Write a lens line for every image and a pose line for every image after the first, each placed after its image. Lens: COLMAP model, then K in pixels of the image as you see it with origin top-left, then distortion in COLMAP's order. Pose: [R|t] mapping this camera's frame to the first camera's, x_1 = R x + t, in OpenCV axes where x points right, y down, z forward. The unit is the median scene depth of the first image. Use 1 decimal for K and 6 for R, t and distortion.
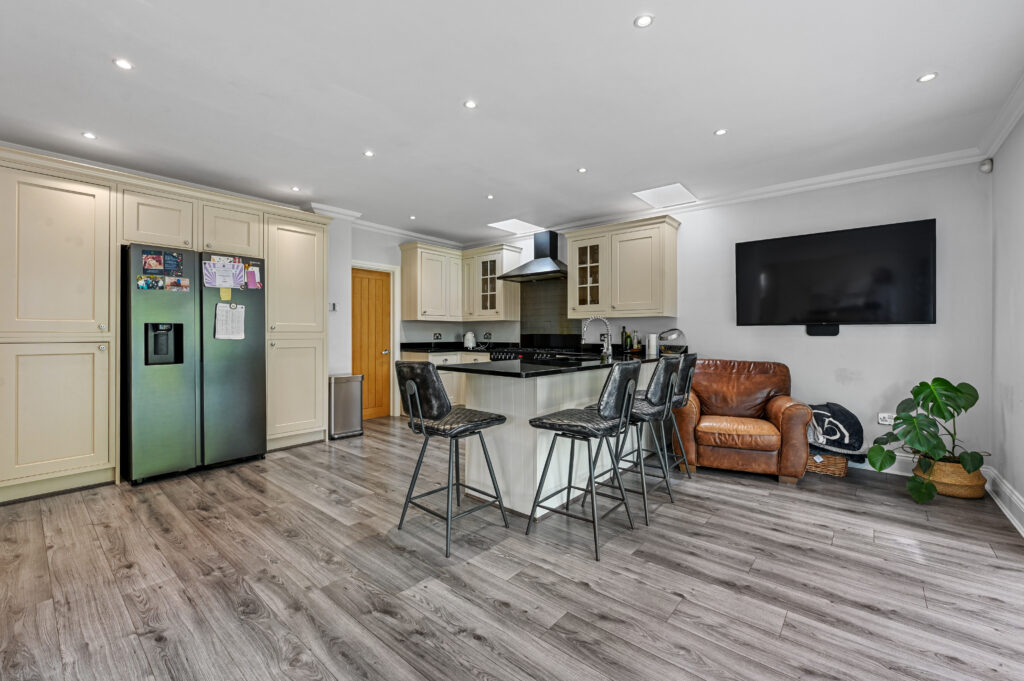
lens RADIAL K [[427.1, 0, 511.2], [0, 427.1, 333.2], [0, 0, 1]] dist [-0.005789, 0.000011]
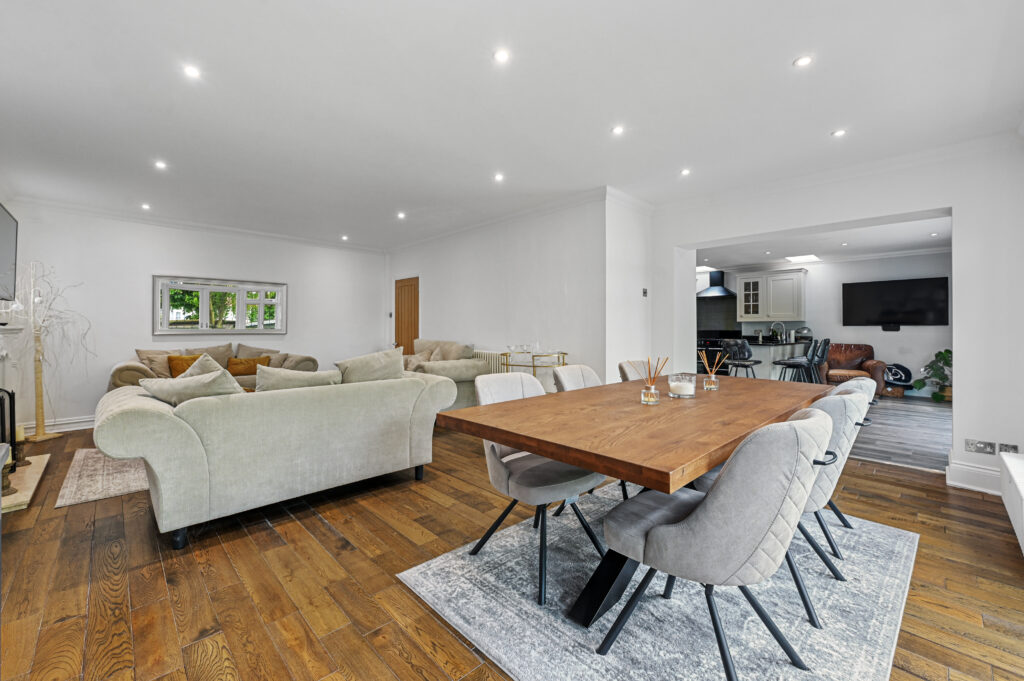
lens RADIAL K [[415.4, 0, 512.1], [0, 415.4, 329.7], [0, 0, 1]] dist [-0.006993, 0.000498]
pose [[0.994106, -0.001398, -0.108401, -0.891119], [0.001423, 0.999999, 0.000153, -0.002785], [0.108401, -0.000306, 0.994107, -1.206886]]
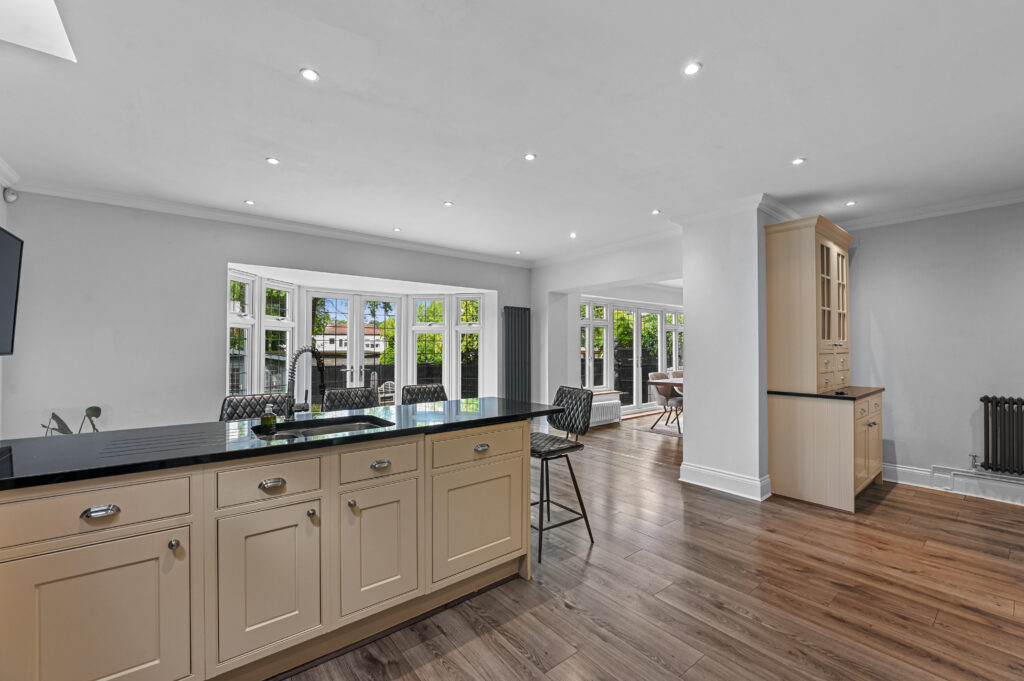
lens RADIAL K [[415.4, 0, 518.5], [0, 415.4, 342.0], [0, 0, 1]] dist [-0.006993, 0.000498]
pose [[-0.981392, -0.000114, 0.192014, -0.196393], [-0.002294, 0.999935, -0.011134, -0.040745], [-0.192000, -0.011367, -0.981329, 1.492494]]
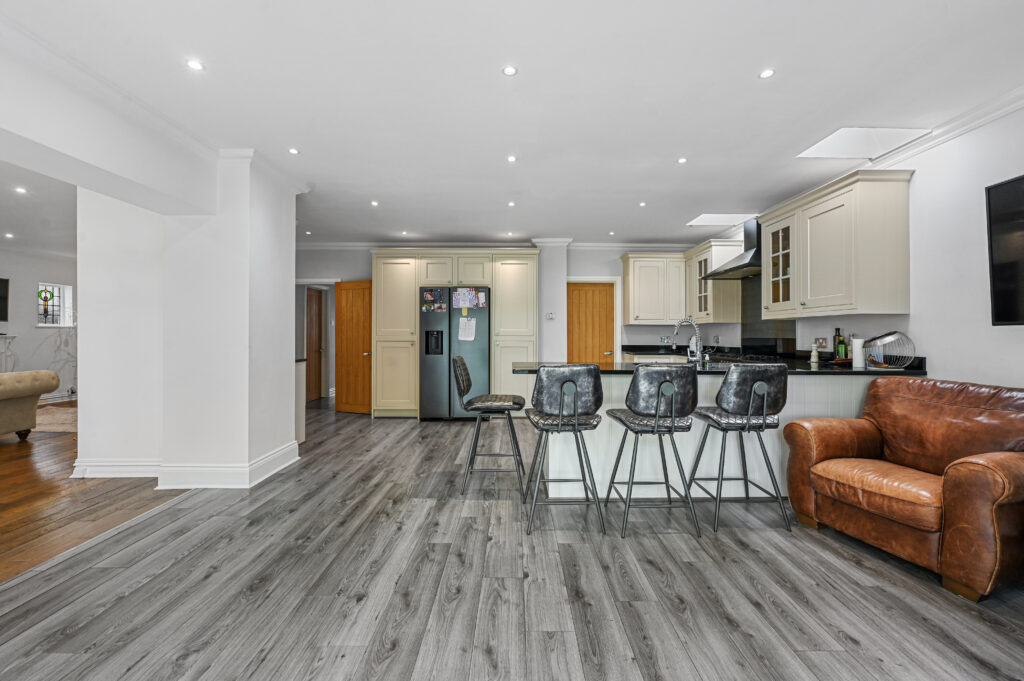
lens RADIAL K [[415.4, 0, 511.9], [0, 415.4, 335.3], [0, 0, 1]] dist [-0.006993, 0.000498]
pose [[0.641457, 0.000476, -0.767159, 0.632788], [-0.000435, 1.000000, 0.000256, -0.005062], [0.767159, 0.000170, 0.641457, 0.147871]]
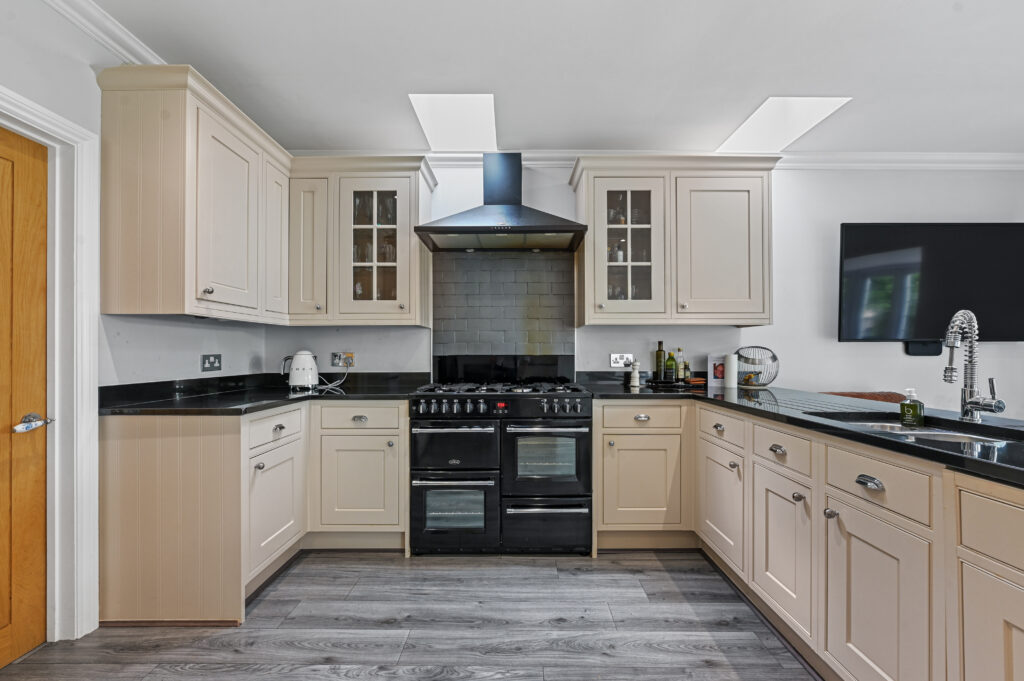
lens RADIAL K [[415.4, 0, 515.6], [0, 415.4, 349.2], [0, 0, 1]] dist [-0.006993, 0.000498]
pose [[0.766388, 0.002666, 0.642372, -0.363034], [0.002519, 0.999971, -0.007155, -0.002296], [-0.642372, 0.007102, 0.766360, 0.961487]]
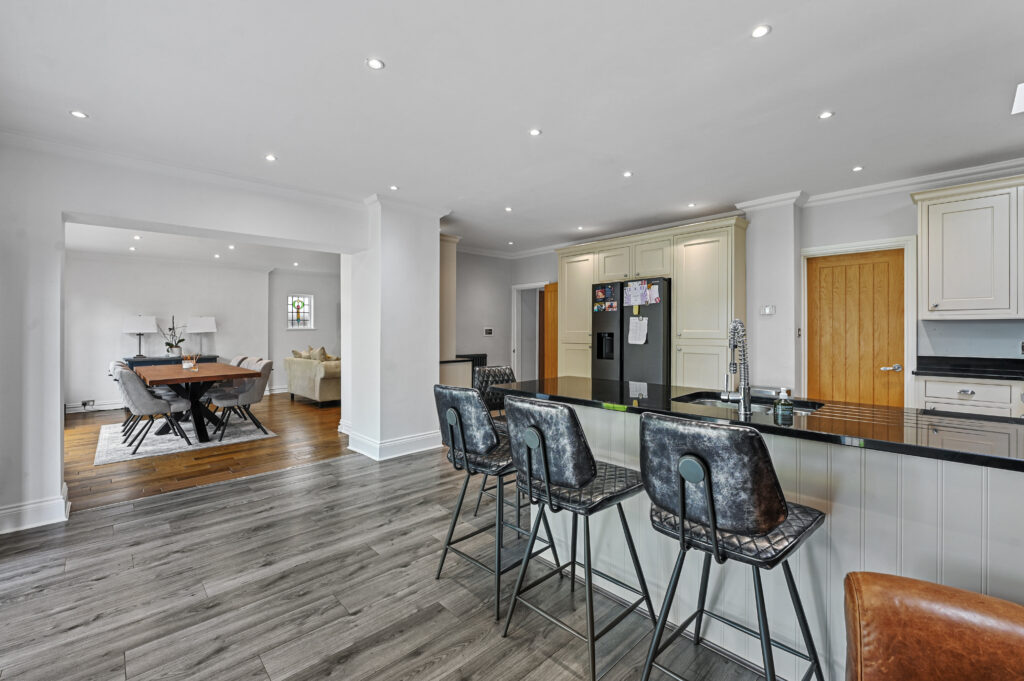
lens RADIAL K [[438.0, 0, 516.3], [0, 438.0, 328.6], [0, 0, 1]] dist [-0.002588, 0.000274]
pose [[-0.112463, -0.002498, -0.993653, 0.736337], [0.005682, 0.999979, -0.003157, -0.032105], [0.993640, -0.006001, -0.112446, 0.794807]]
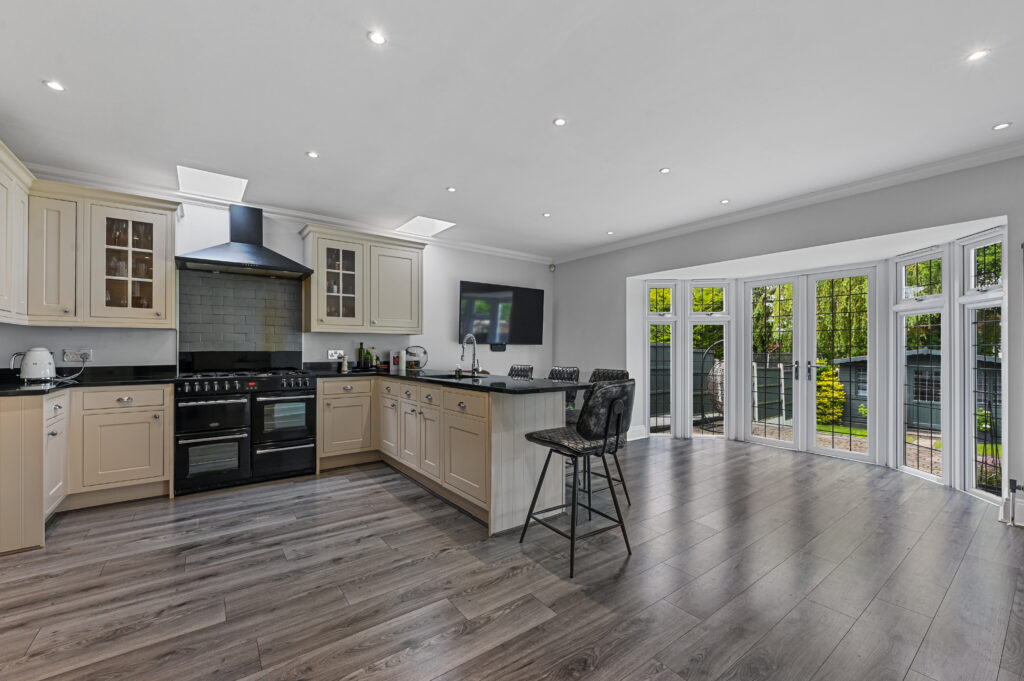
lens RADIAL K [[415.4, 0, 513.2], [0, 415.4, 348.9], [0, 0, 1]] dist [-0.006993, 0.000498]
pose [[0.222065, -0.000371, 0.975032, -0.780314], [-0.000203, 1.000000, 0.000427, -0.003446], [-0.975032, -0.000292, 0.222064, 0.653654]]
